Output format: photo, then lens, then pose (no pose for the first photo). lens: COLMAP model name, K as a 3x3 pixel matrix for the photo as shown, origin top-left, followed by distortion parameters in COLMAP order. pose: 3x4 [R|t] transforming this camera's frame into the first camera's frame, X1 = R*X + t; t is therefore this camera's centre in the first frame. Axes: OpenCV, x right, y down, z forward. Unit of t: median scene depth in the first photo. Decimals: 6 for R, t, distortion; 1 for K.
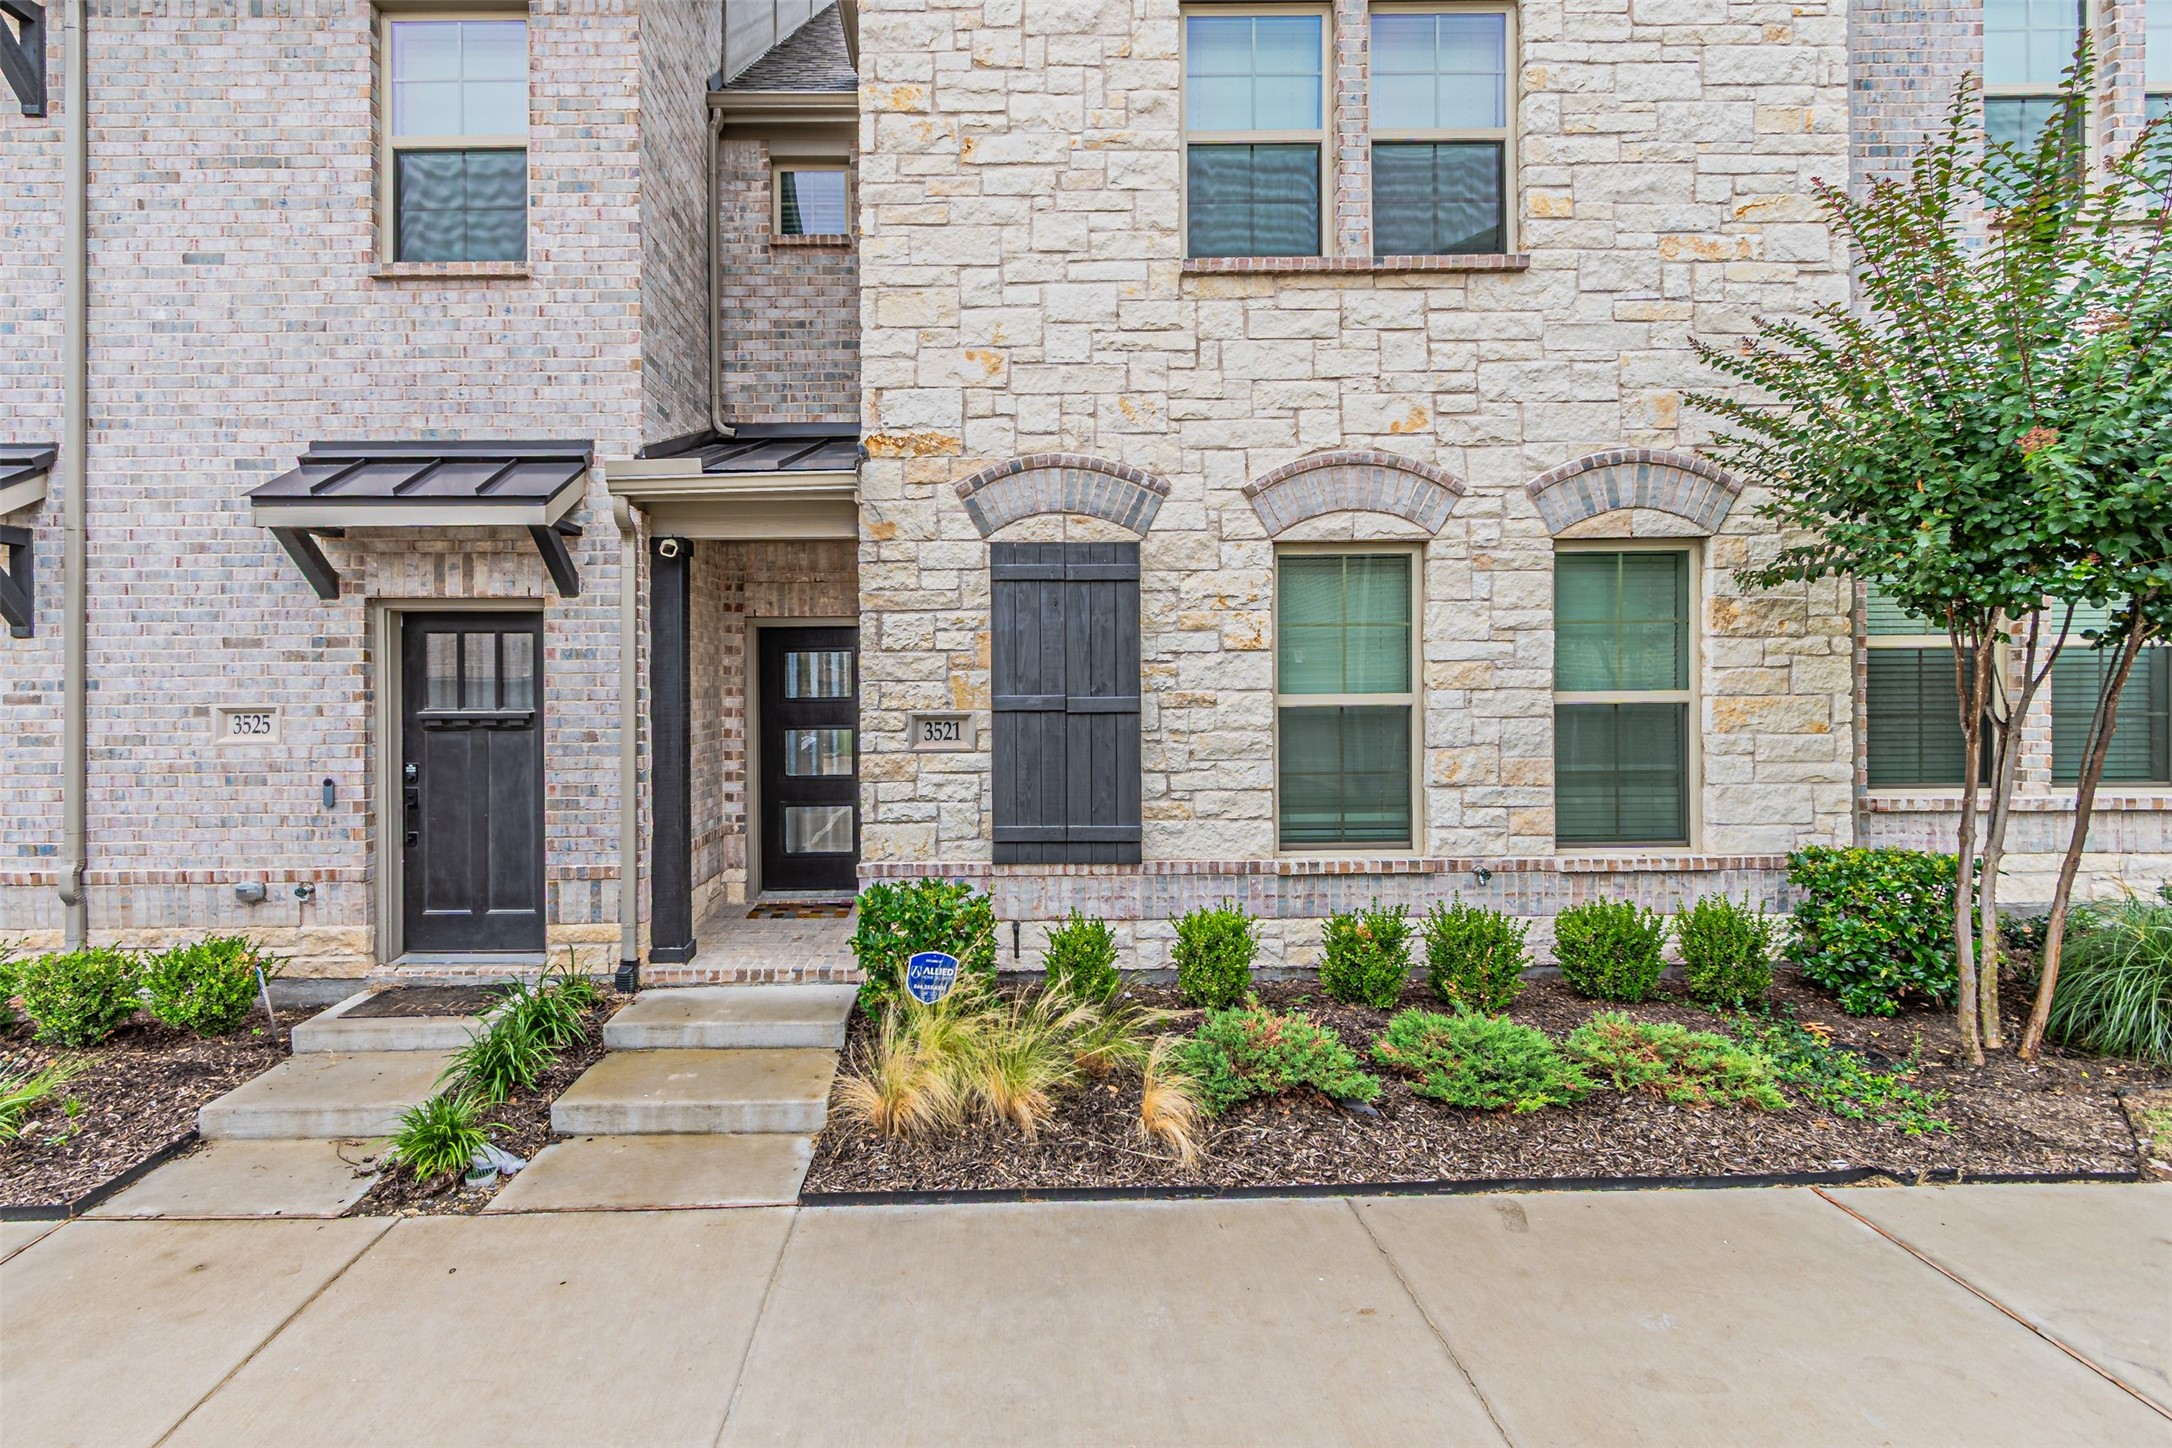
lens RADIAL K [[968.7, 0, 1077.0], [0, 968.7, 710.8], [0, 0, 1]] dist [0.001452, -0.000042]
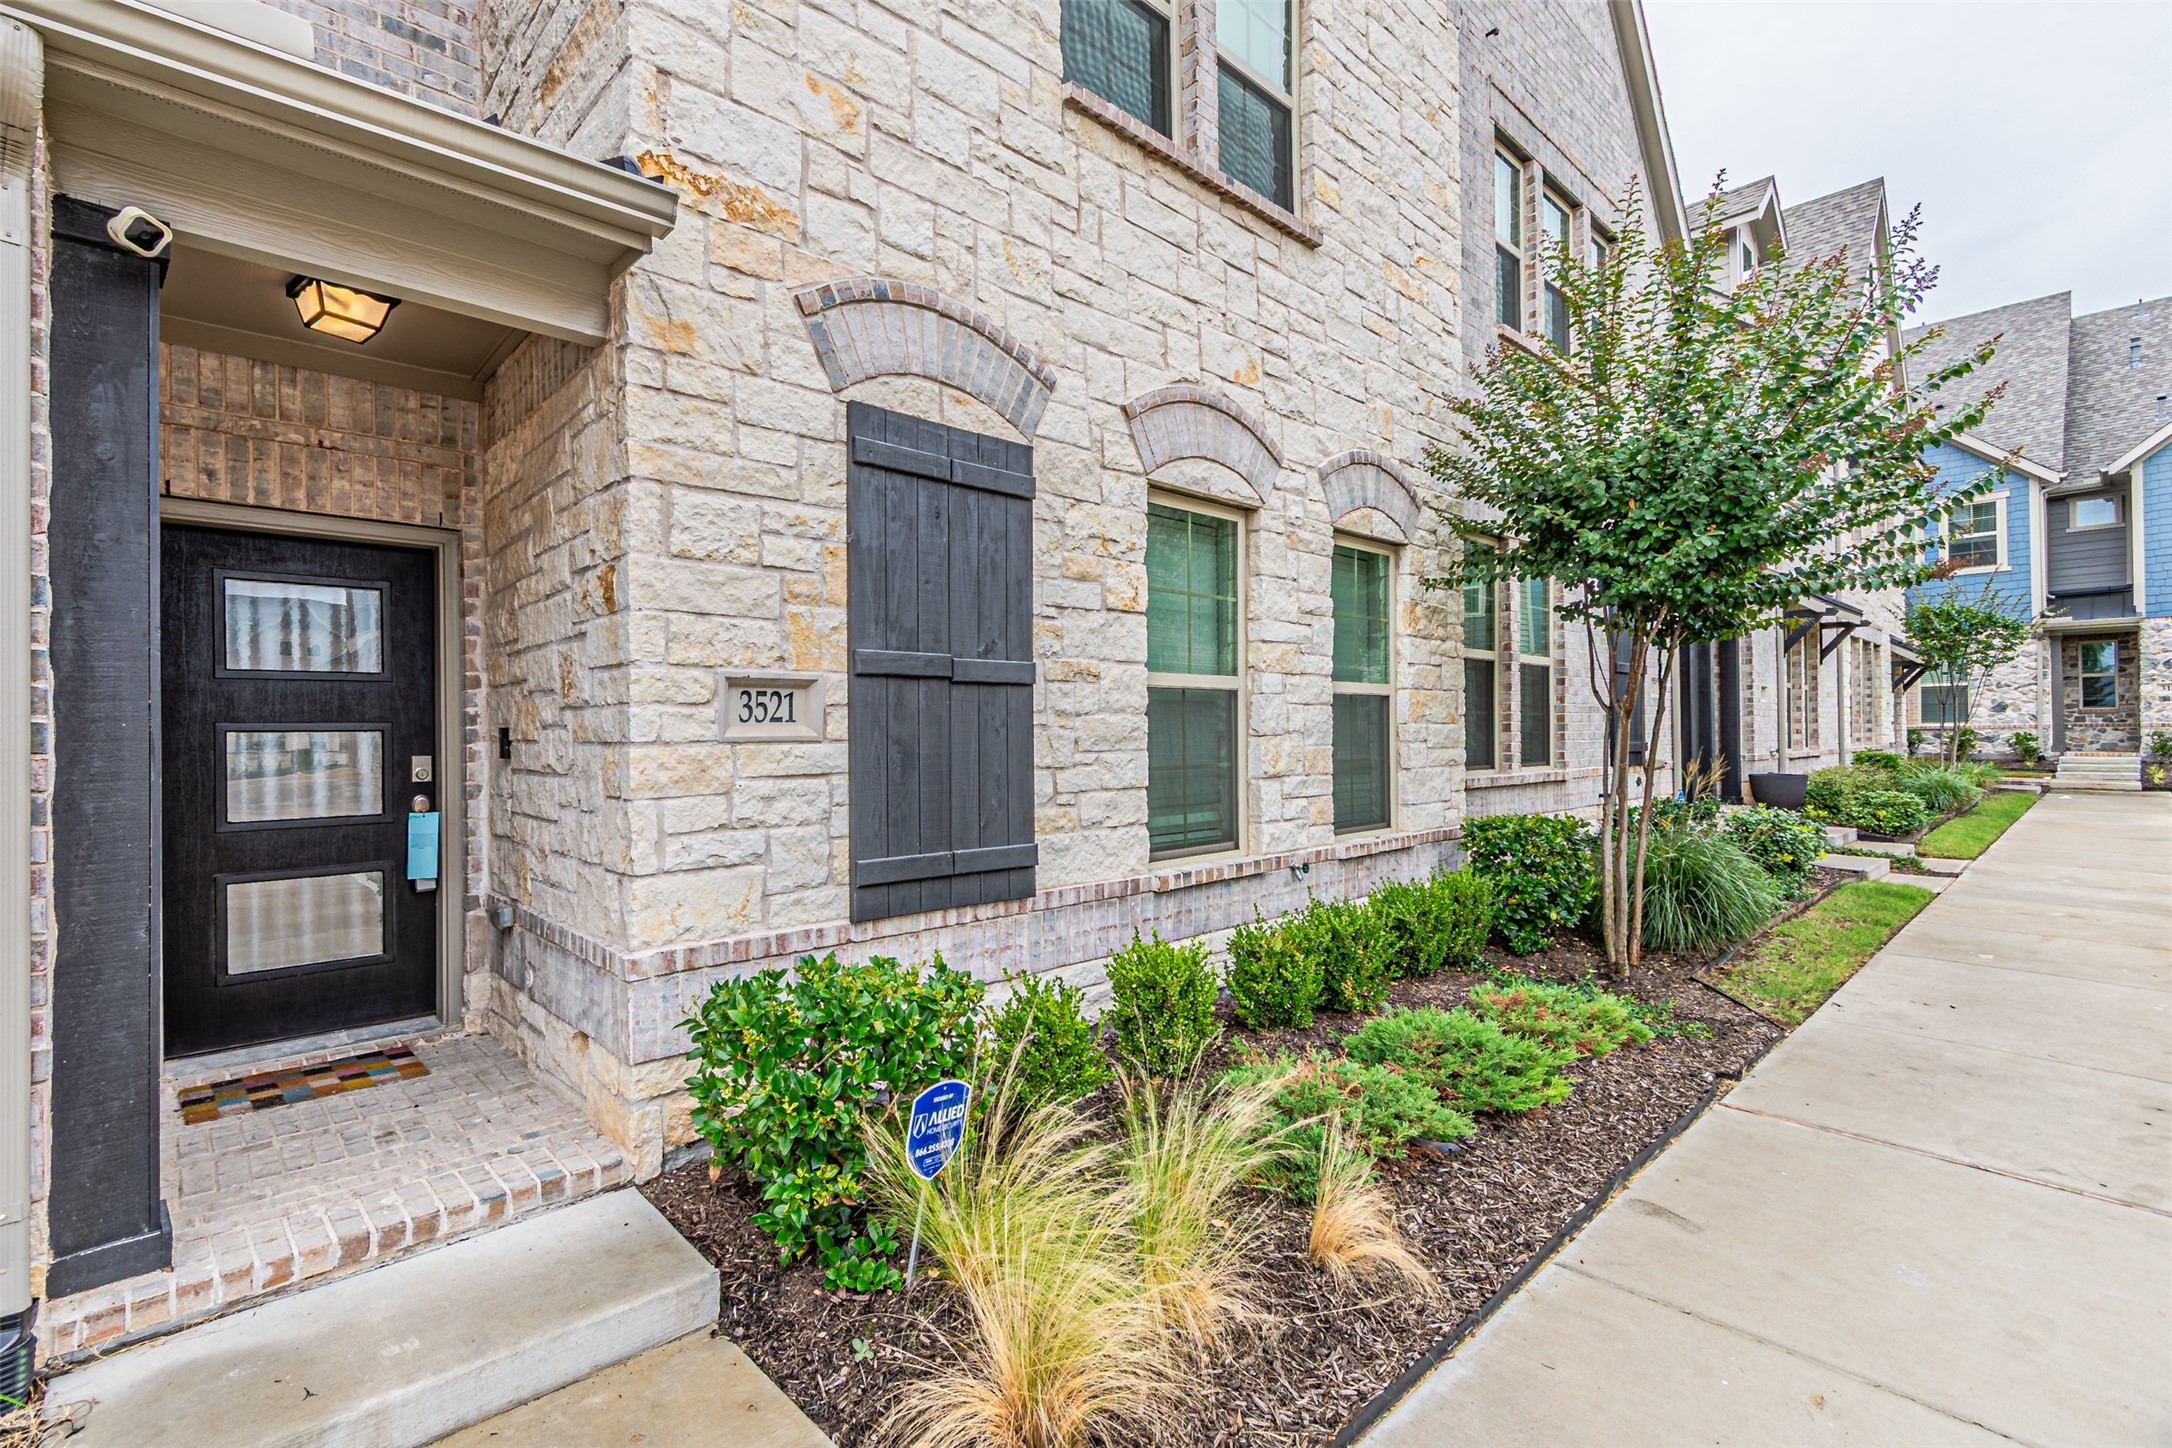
lens RADIAL K [[953.9, 0, 1089.1], [0, 953.9, 738.7], [0, 0, 1]] dist [0.005049, 0.000031]
pose [[0.772857, -0.009511, 0.634509, -0.351174], [0.021246, 0.999715, -0.010893, 0.050135], [-0.634224, 0.021900, 0.772839, 0.428316]]
